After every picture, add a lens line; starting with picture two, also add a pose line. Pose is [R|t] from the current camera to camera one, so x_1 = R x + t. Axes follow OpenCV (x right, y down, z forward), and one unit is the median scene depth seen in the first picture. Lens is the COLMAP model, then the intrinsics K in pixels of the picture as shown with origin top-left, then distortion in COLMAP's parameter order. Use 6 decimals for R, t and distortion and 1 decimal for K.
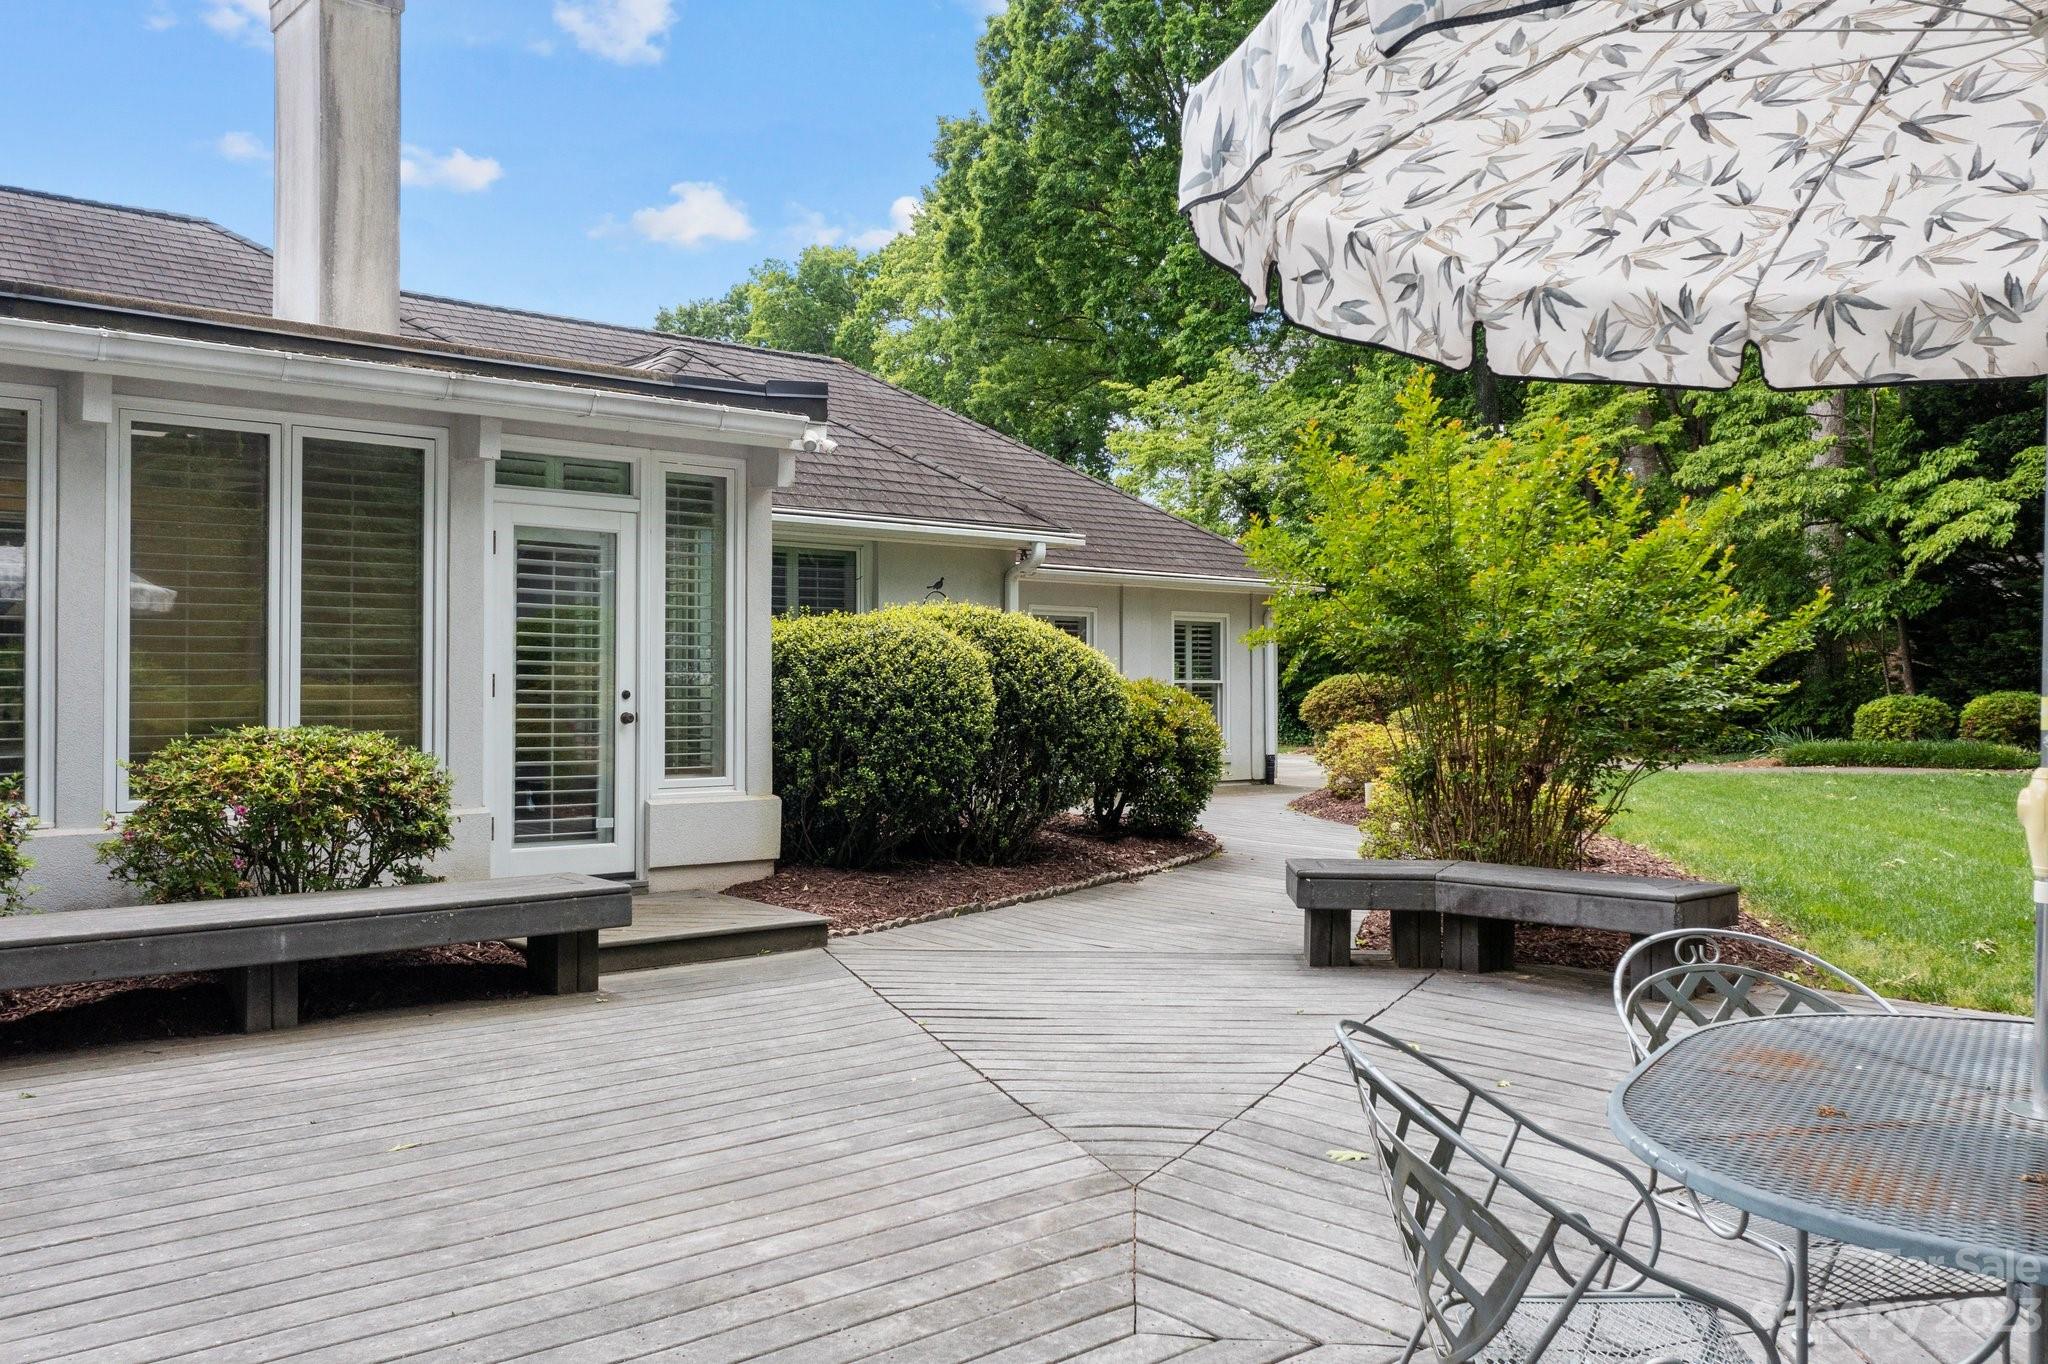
lens RADIAL K [[1639.3, 0, 1026.6], [0, 1639.3, 672.3], [0, 0, 1]] dist [-0.009376, -0.010337]
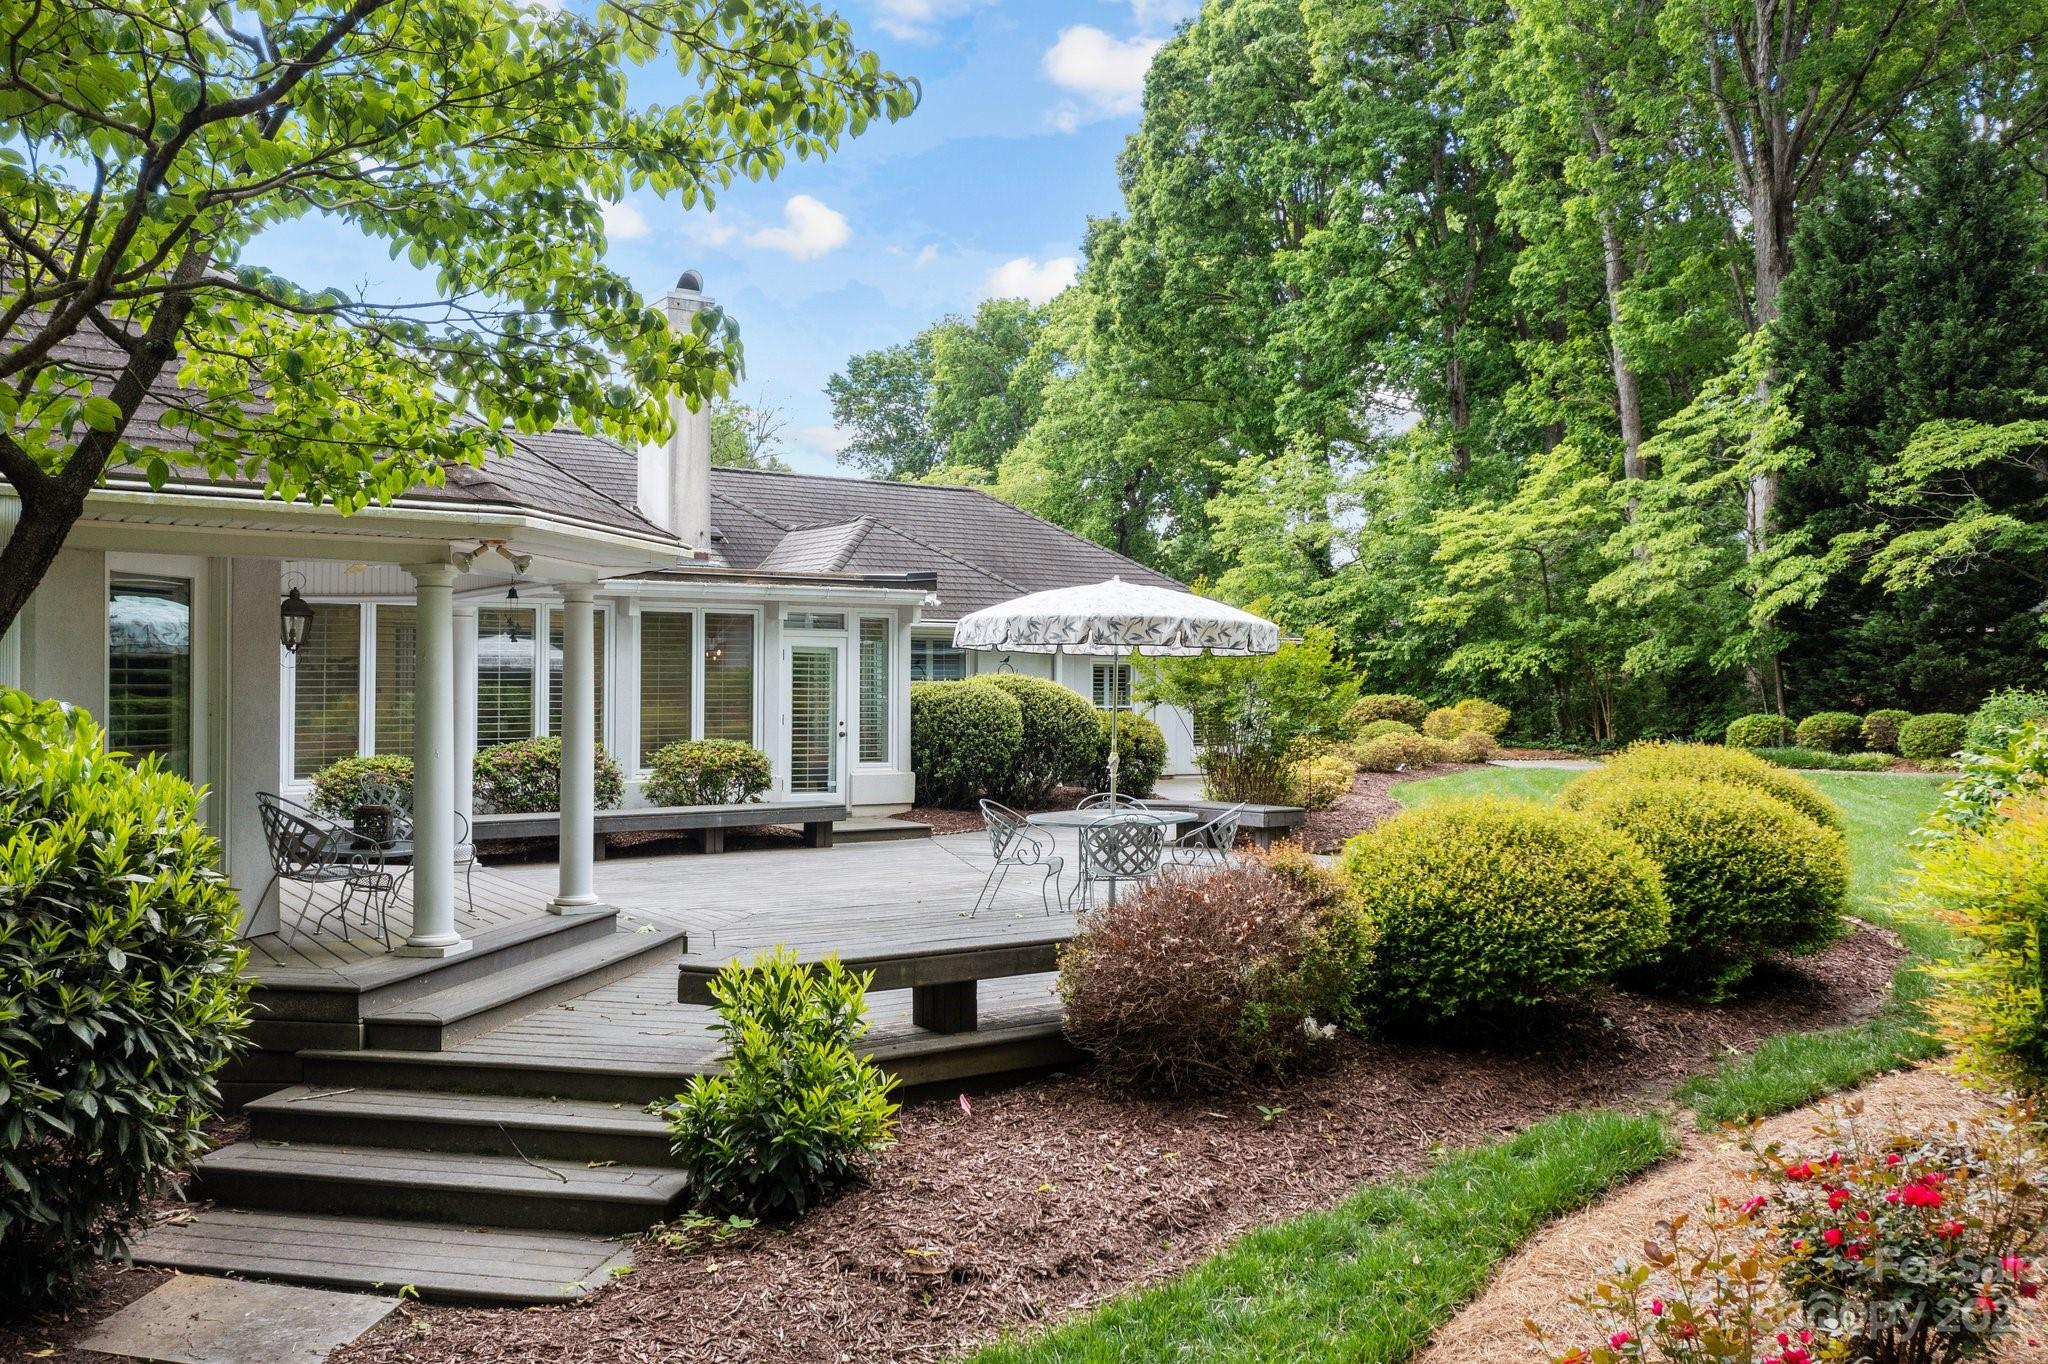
lens RADIAL K [[1639.3, 0, 1026.6], [0, 1639.3, 672.3], [0, 0, 1]] dist [-0.009376, -0.010337]
pose [[0.993404, -0.000688, -0.114663, 0.096024], [0.000366, 0.999996, -0.002829, -0.018679], [0.114664, 0.002769, 0.993400, -0.438148]]
